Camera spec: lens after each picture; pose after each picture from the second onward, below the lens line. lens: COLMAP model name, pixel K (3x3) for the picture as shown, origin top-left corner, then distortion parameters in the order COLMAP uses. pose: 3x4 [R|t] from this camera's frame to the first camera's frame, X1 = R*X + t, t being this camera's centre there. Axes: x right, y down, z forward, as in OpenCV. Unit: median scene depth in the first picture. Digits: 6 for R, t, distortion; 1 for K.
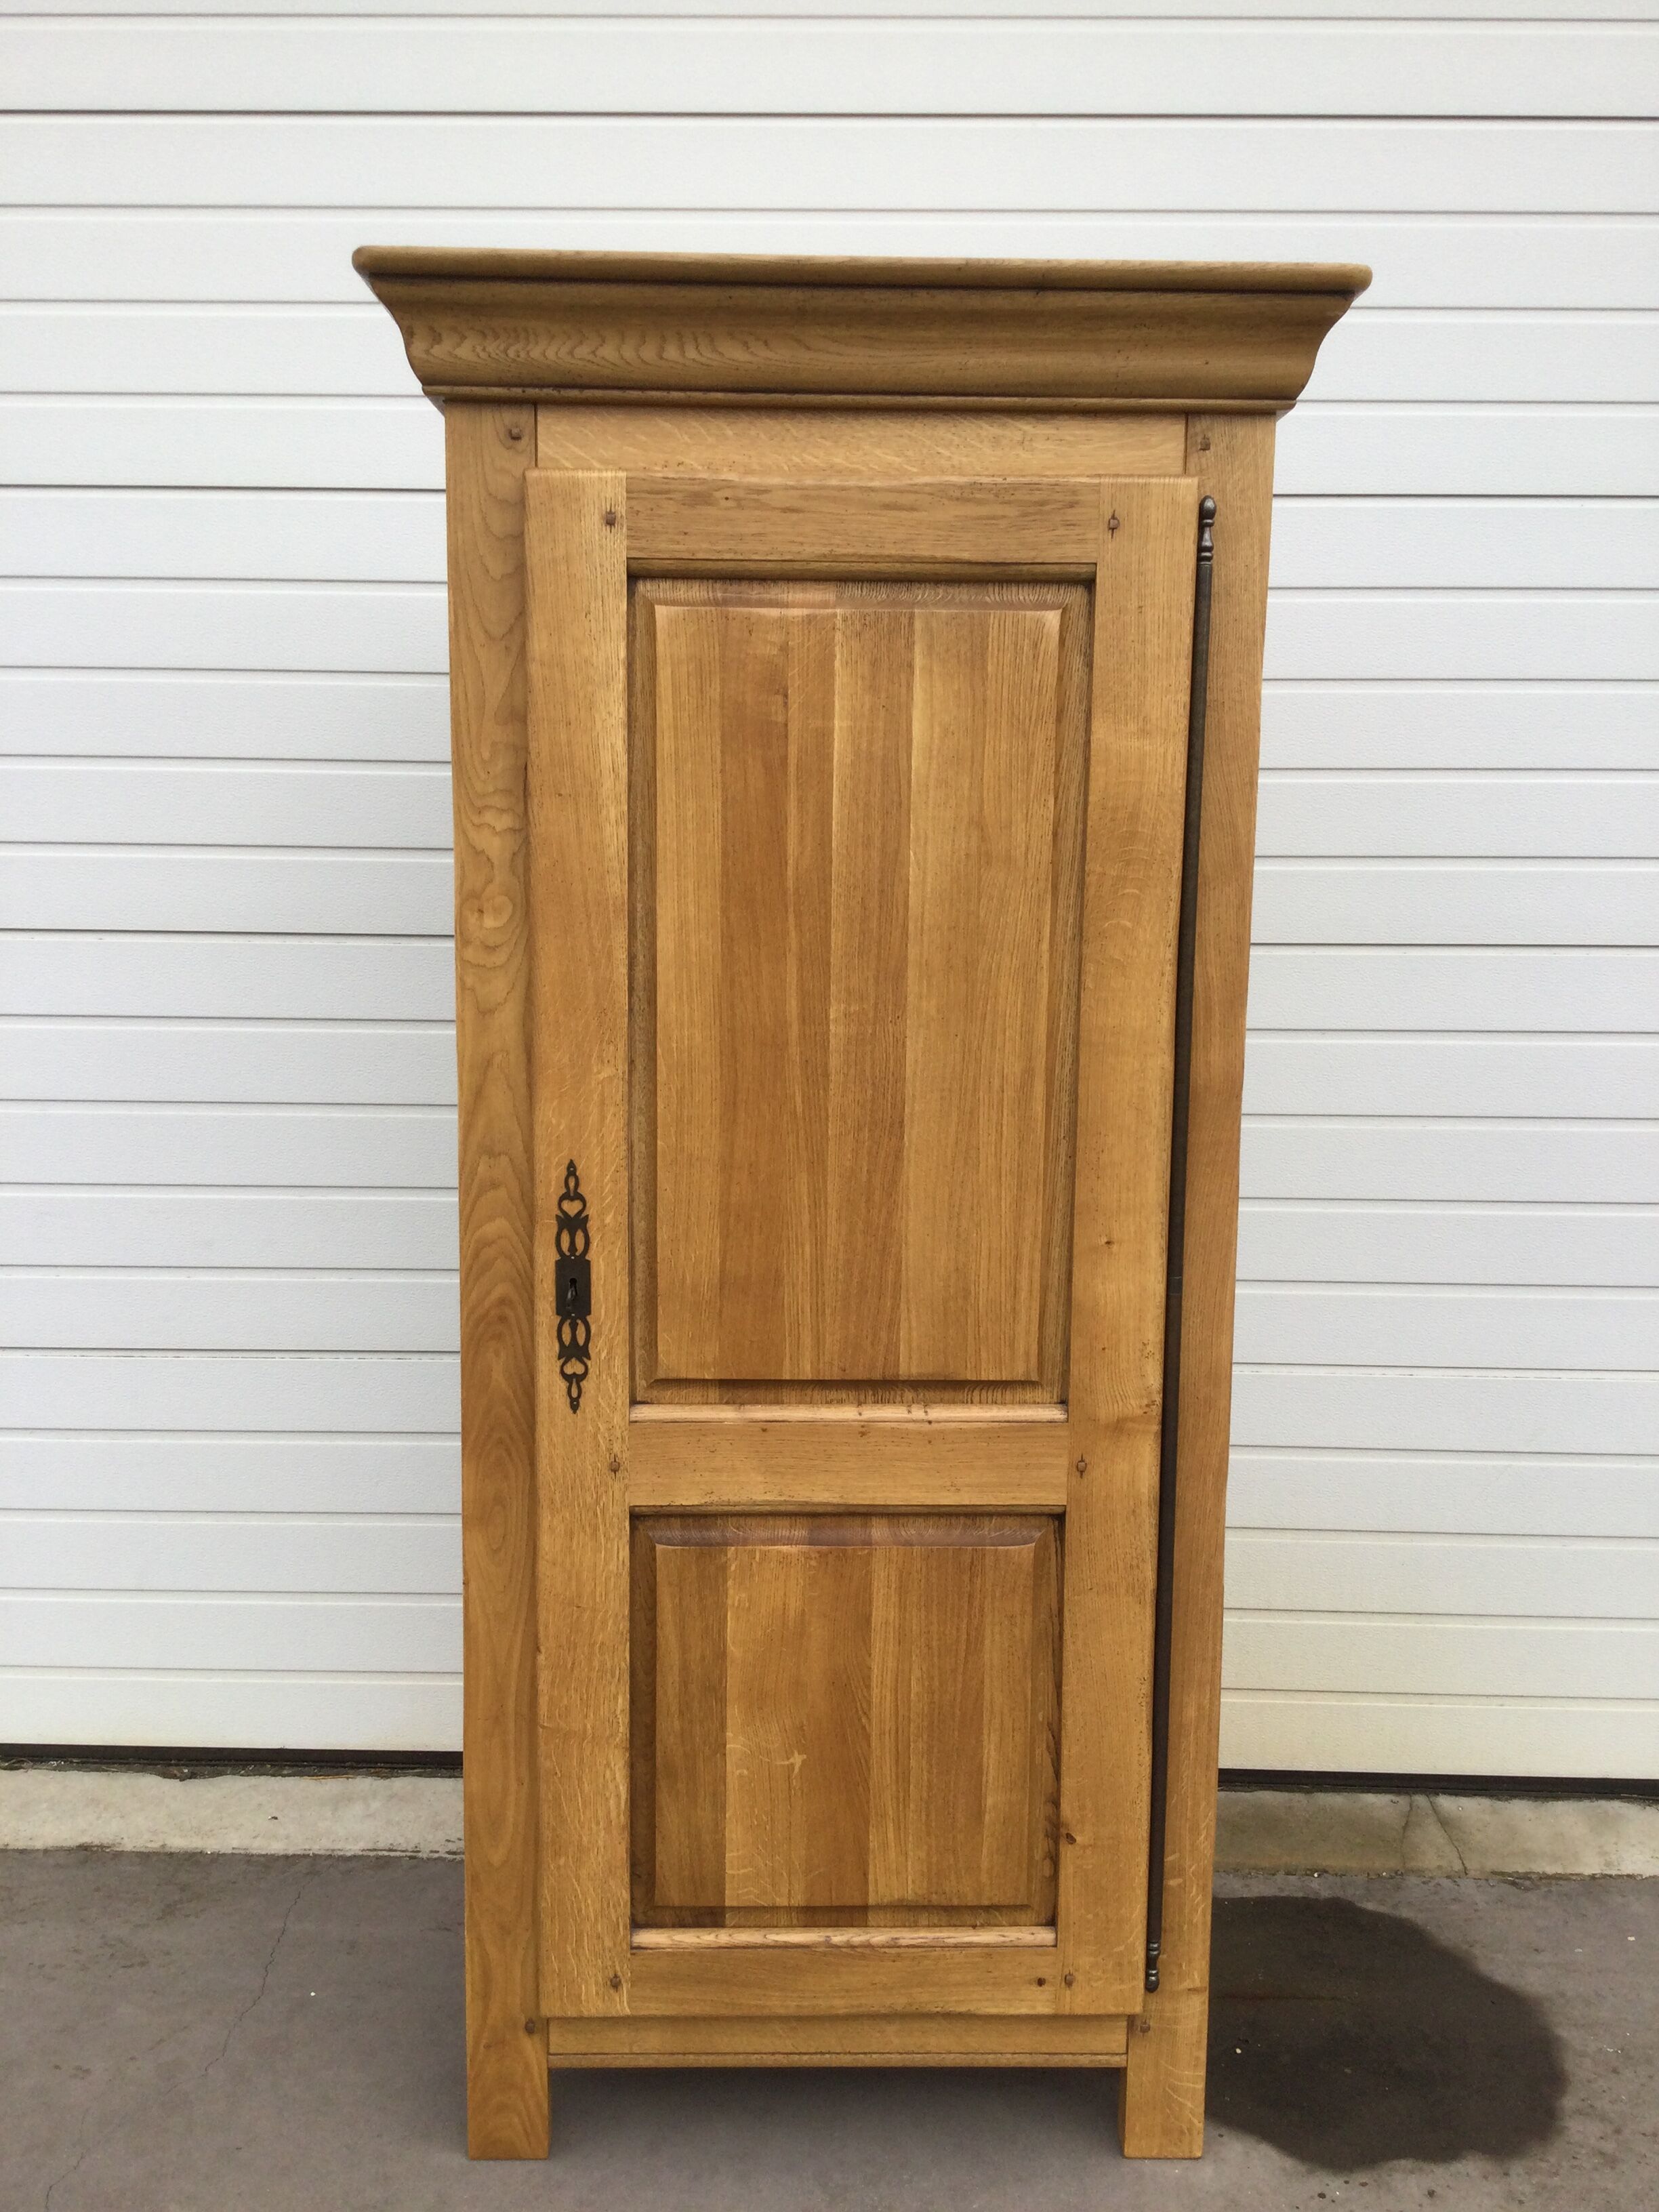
lens RADIAL K [[1993.7, 0, 813.0], [0, 1993.7, 1106.6], [0, 0, 1]] dist [0.054448, -0.107708]
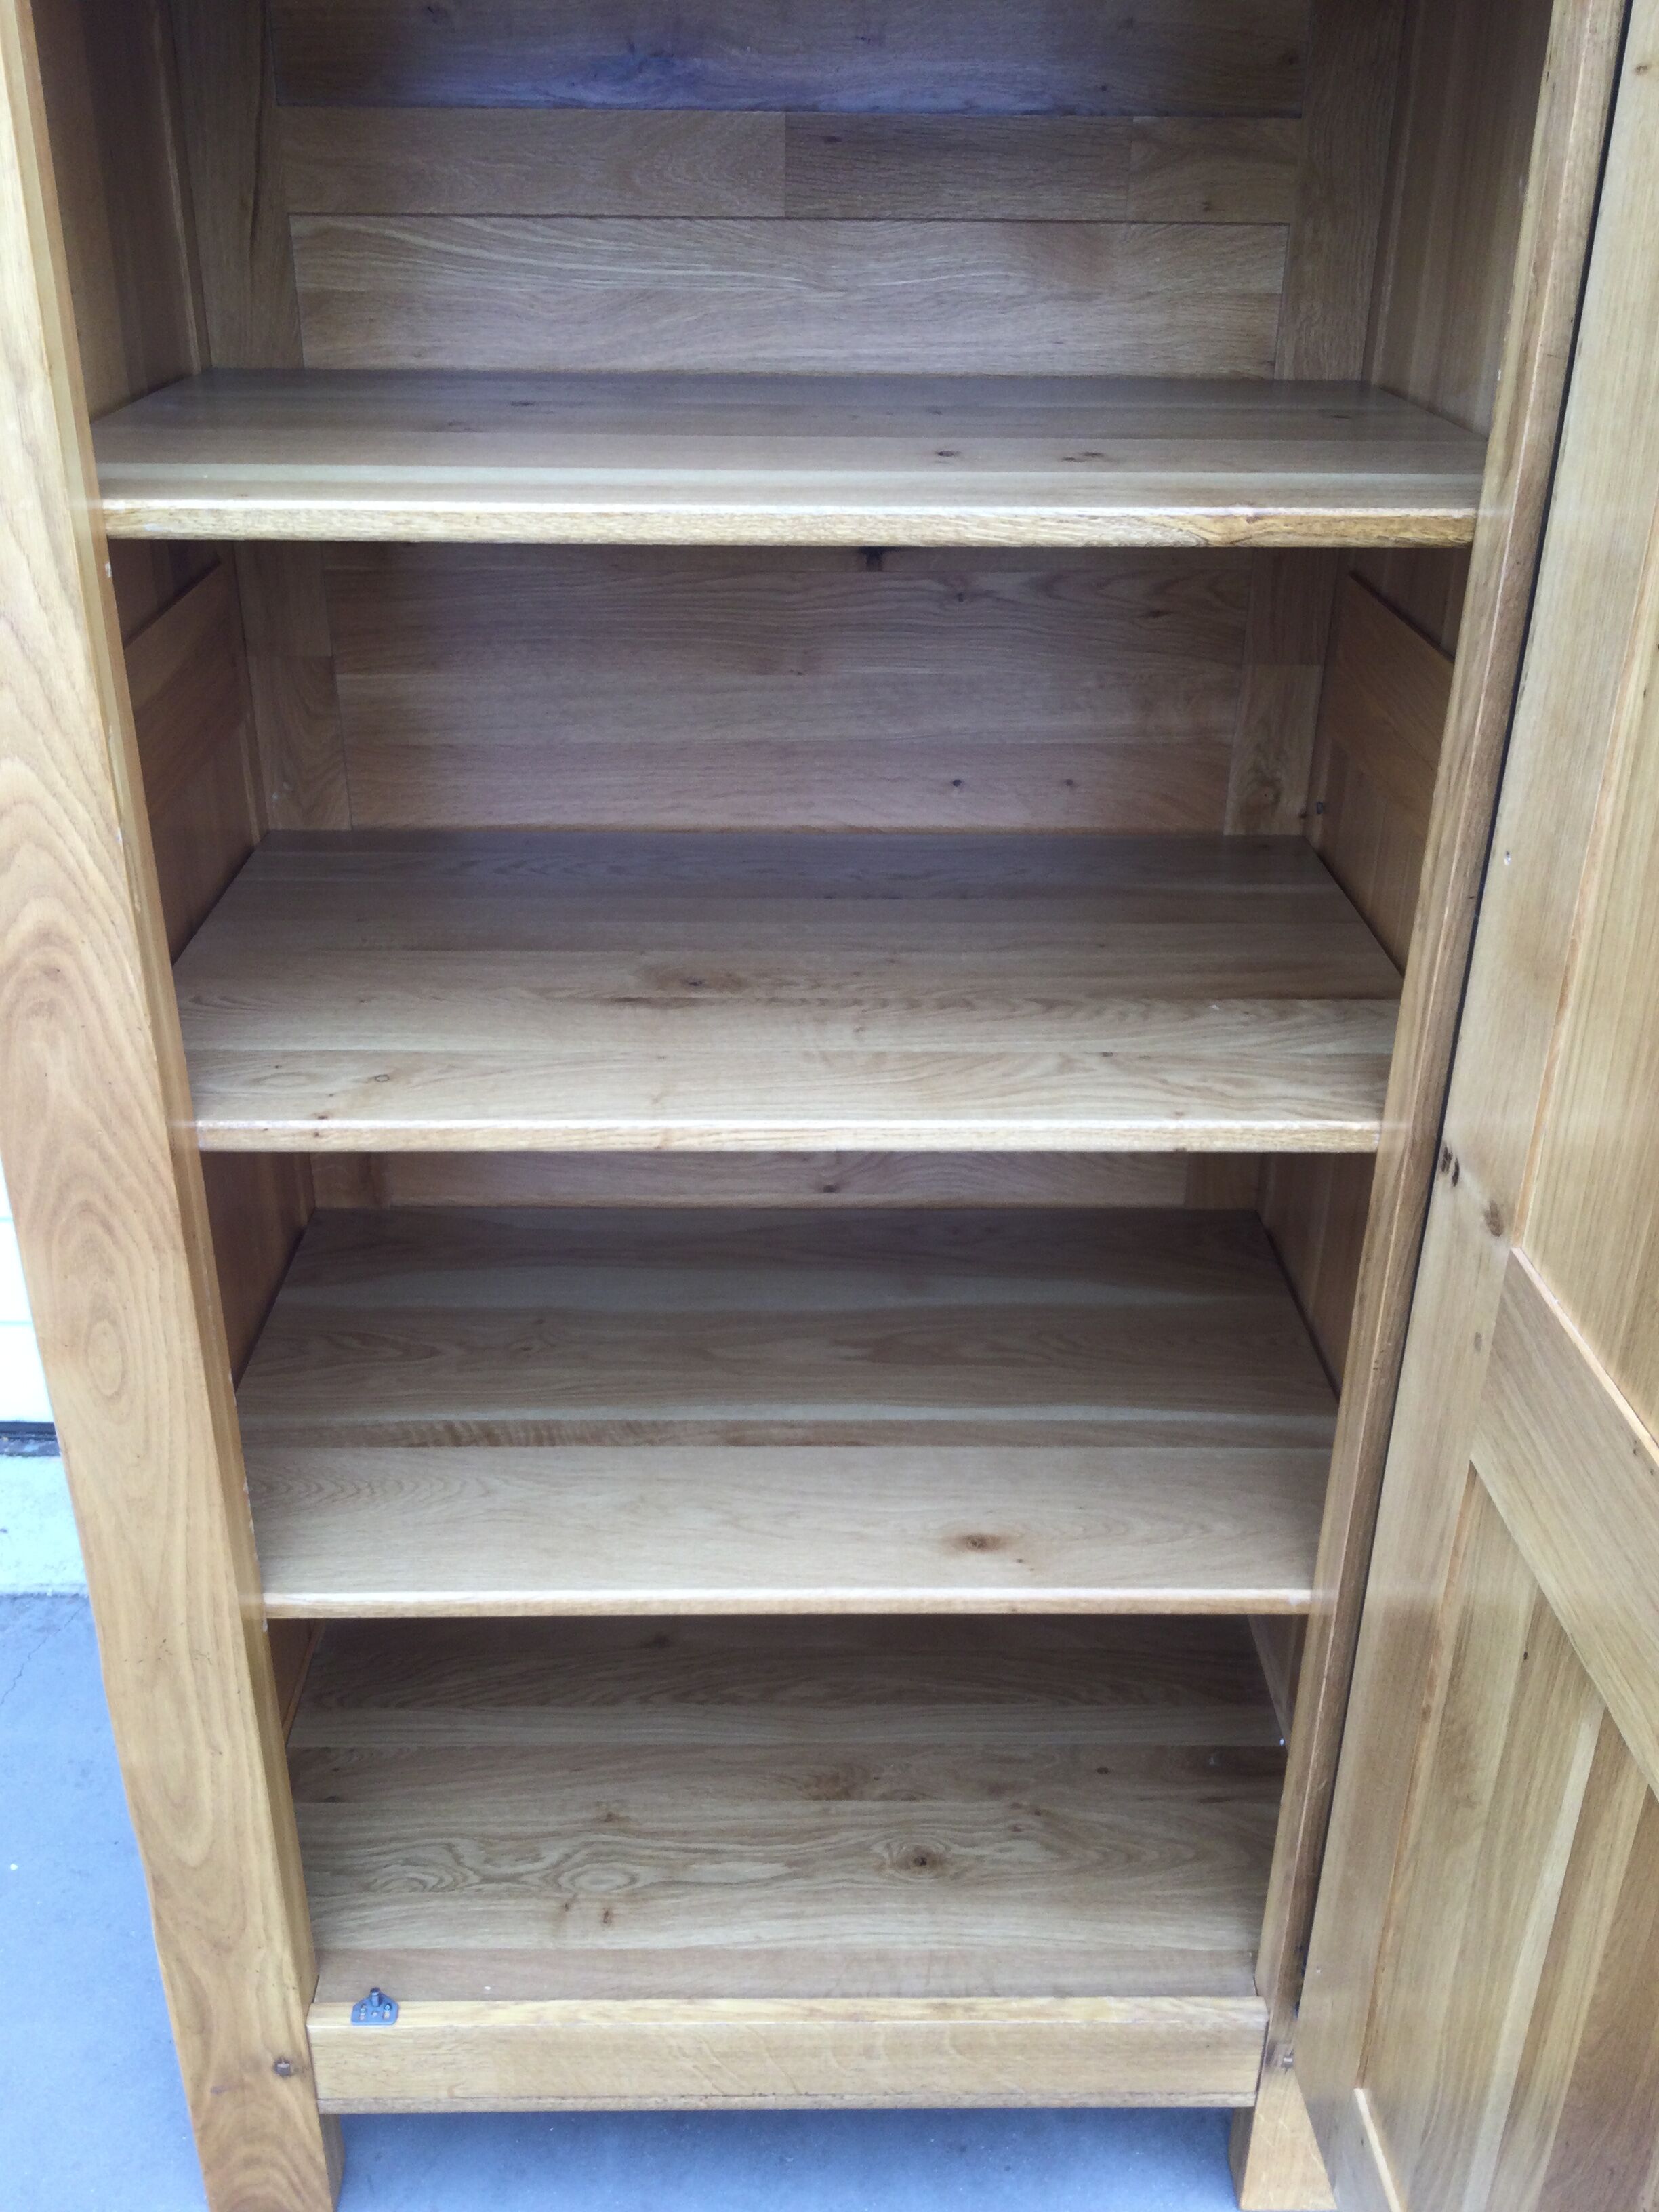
lens RADIAL K [[1993.7, 0, 816.3], [0, 1993.7, 1111.2], [0, 0, 1]] dist [0.054448, -0.107708]
pose [[0.999991, -0.000196, -0.004262, 0.024296], [0.001574, 0.945490, 0.325647, -0.014787], [0.003966, -0.325650, 0.945482, 0.525304]]
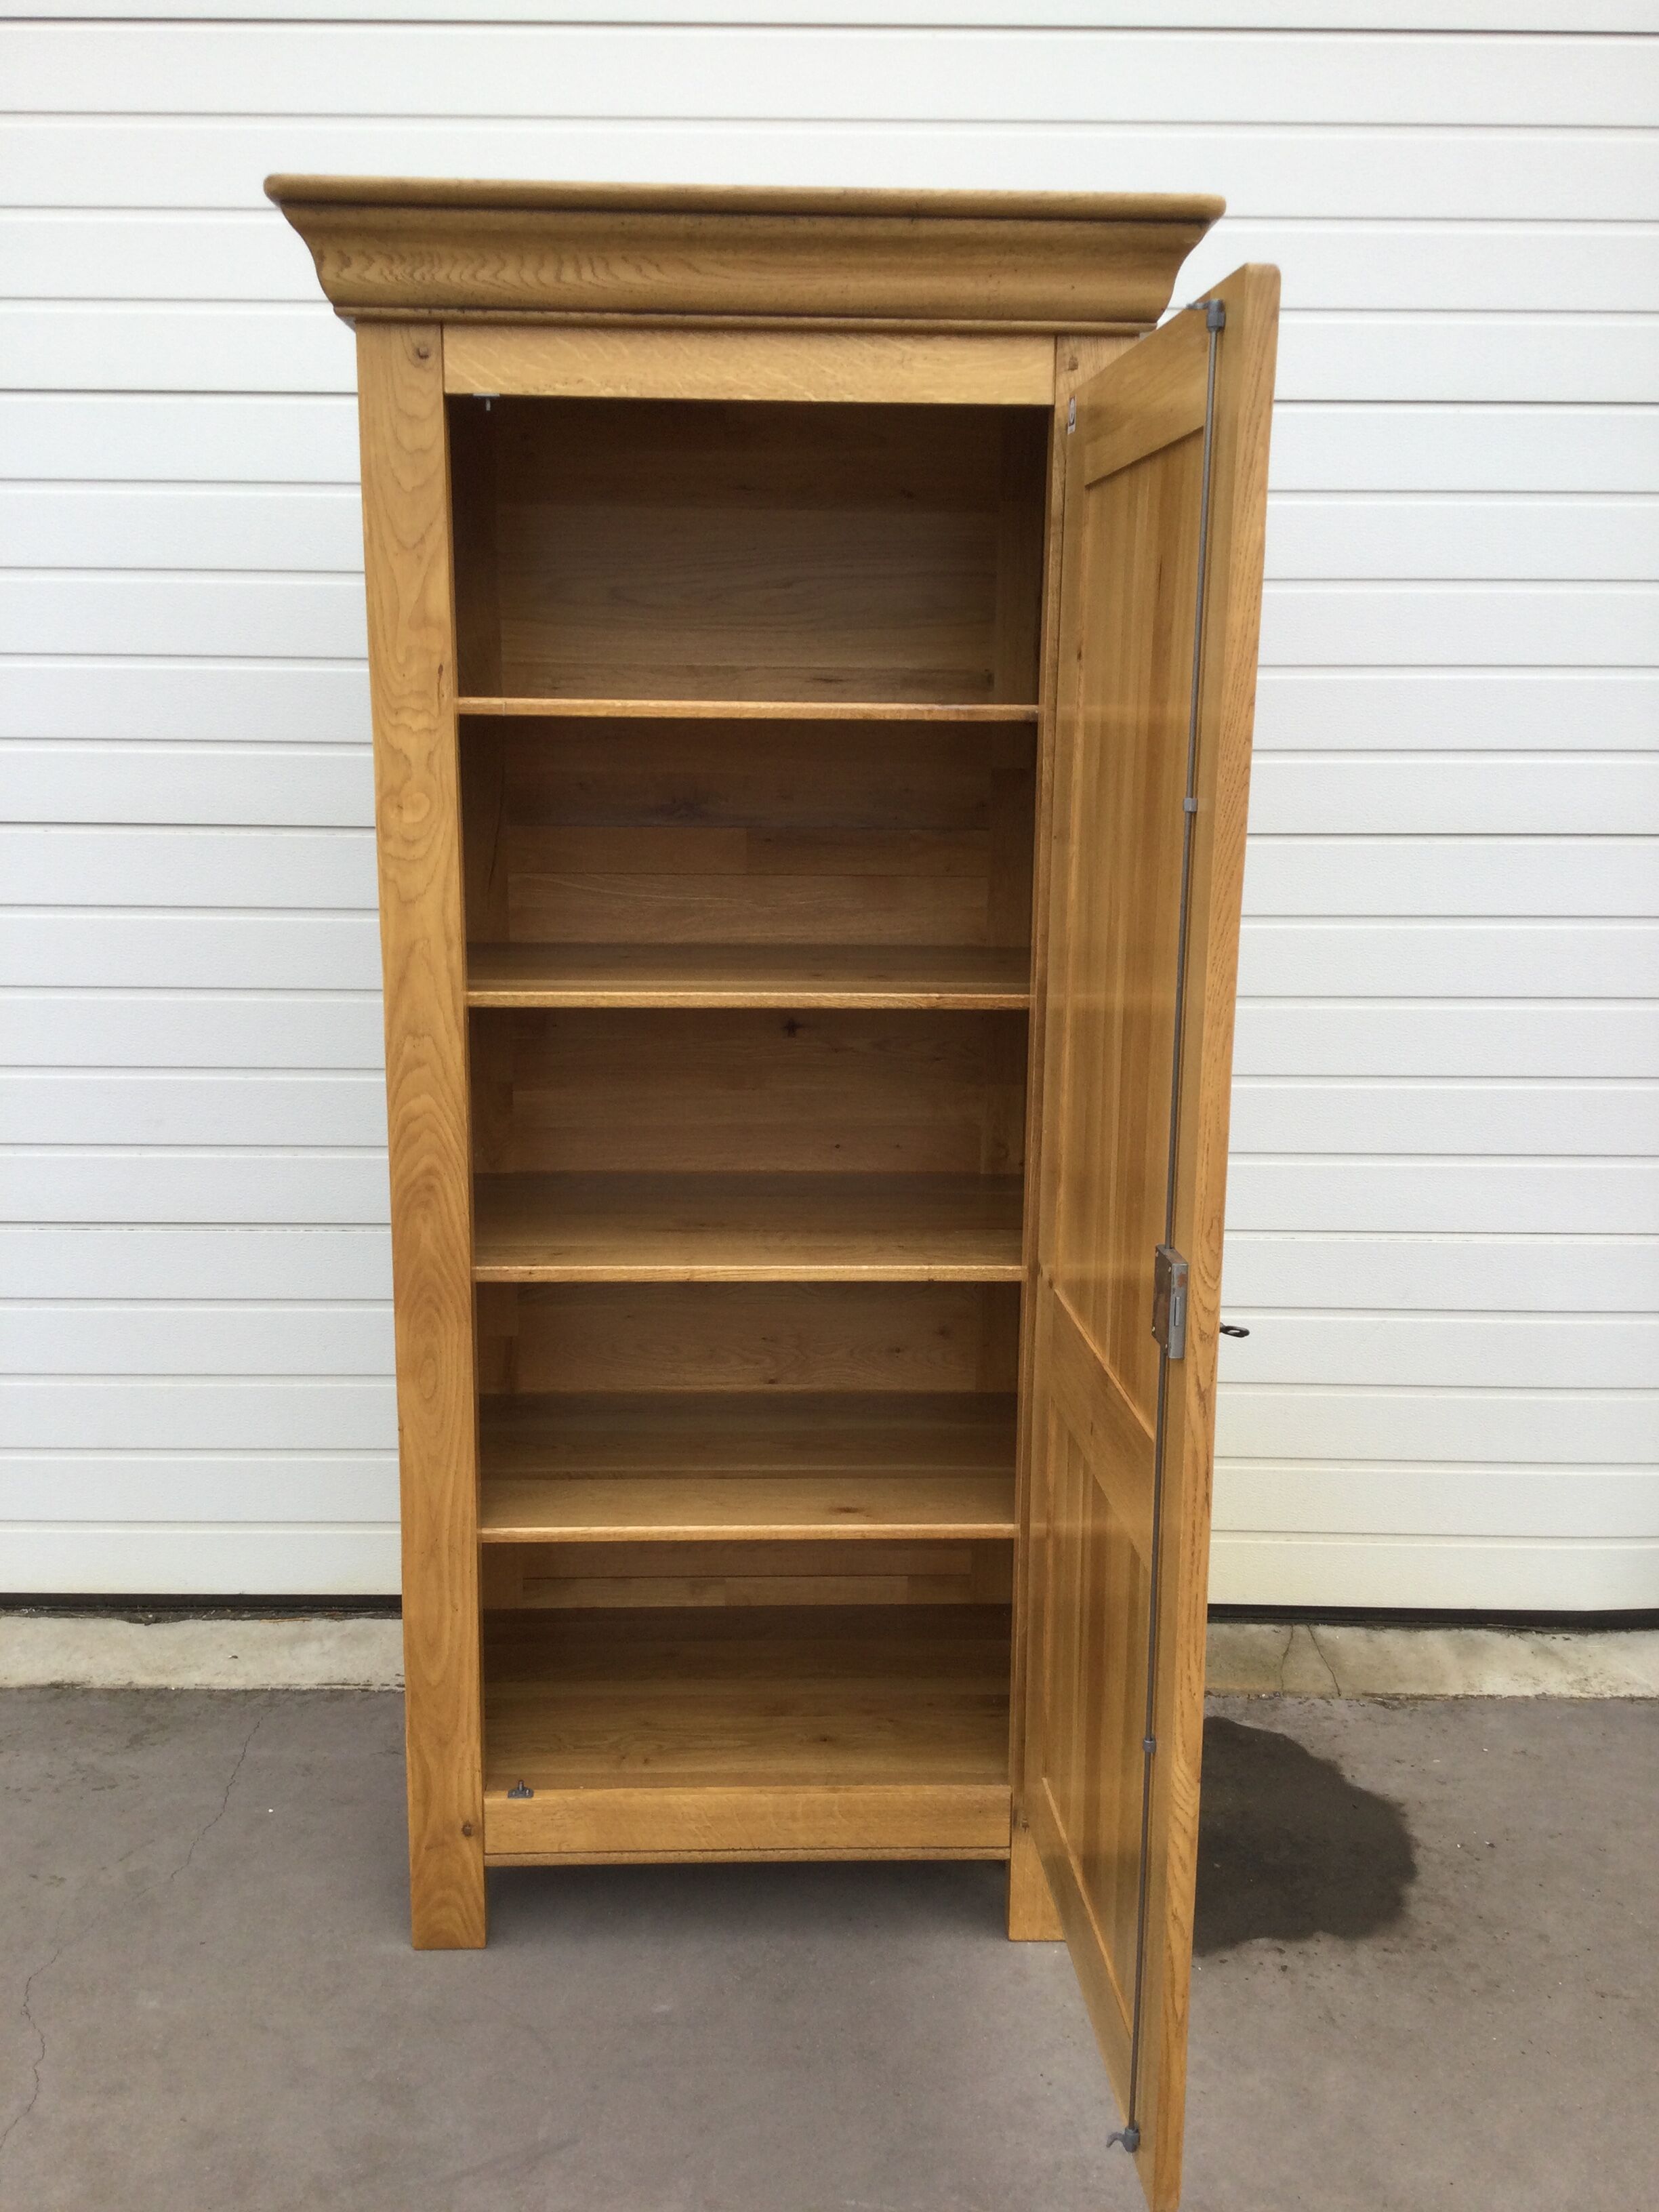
lens RADIAL K [[1993.7, 0, 820.1], [0, 1993.7, 1116.3], [0, 0, 1]] dist [0.054448, -0.107708]
pose [[0.999803, -0.005379, 0.019089, 0.033653], [0.004187, 0.998071, 0.061934, 0.001948], [-0.019385, -0.061842, 0.997898, -0.075163]]
